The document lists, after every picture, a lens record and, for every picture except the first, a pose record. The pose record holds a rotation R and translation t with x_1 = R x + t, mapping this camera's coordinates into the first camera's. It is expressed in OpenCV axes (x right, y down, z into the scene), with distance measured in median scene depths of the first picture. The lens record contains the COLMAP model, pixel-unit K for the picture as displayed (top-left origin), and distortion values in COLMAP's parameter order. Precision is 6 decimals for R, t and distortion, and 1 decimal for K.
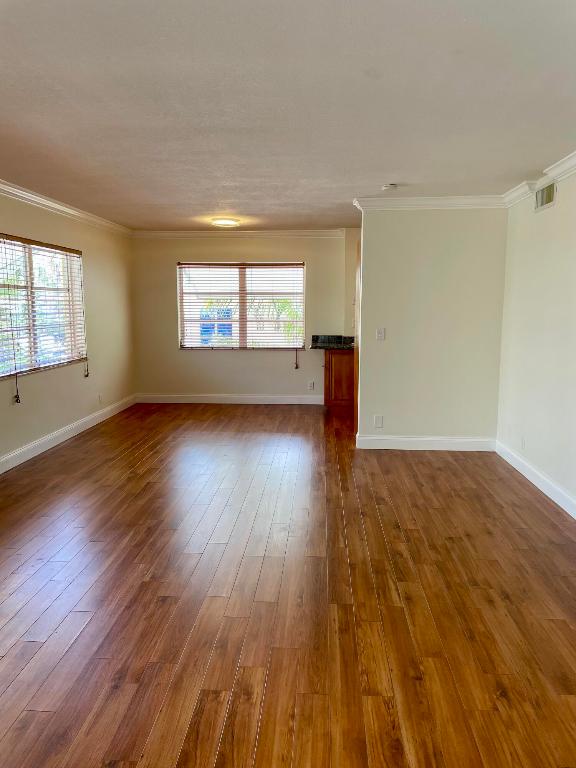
lens RADIAL K [[580.9, 0, 290.2], [0, 580.9, 381.3], [0, 0, 1]] dist [0.088792, -0.117653]
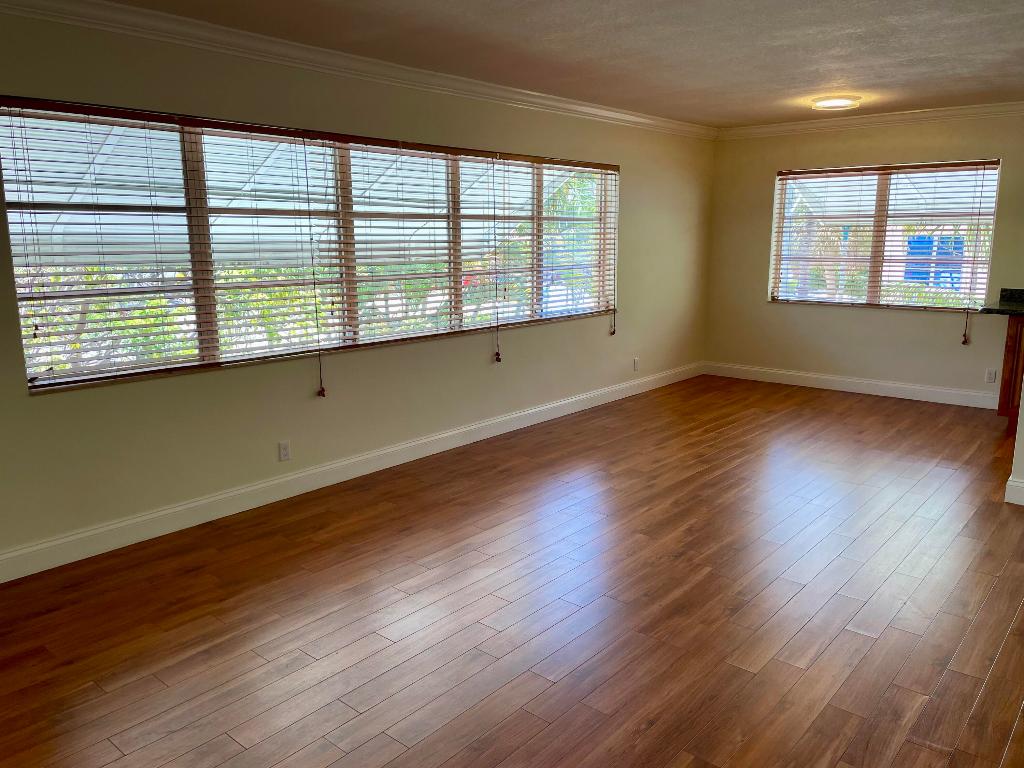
lens RADIAL K [[774.5, 0, 505.2], [0, 774.5, 384.6], [0, 0, 1]] dist [0.088792, -0.117653]
pose [[0.789572, 0.112640, -0.603231, 0.139534], [-0.073786, 0.993304, 0.088899, -0.019770], [0.609205, -0.025682, 0.792597, 0.101717]]
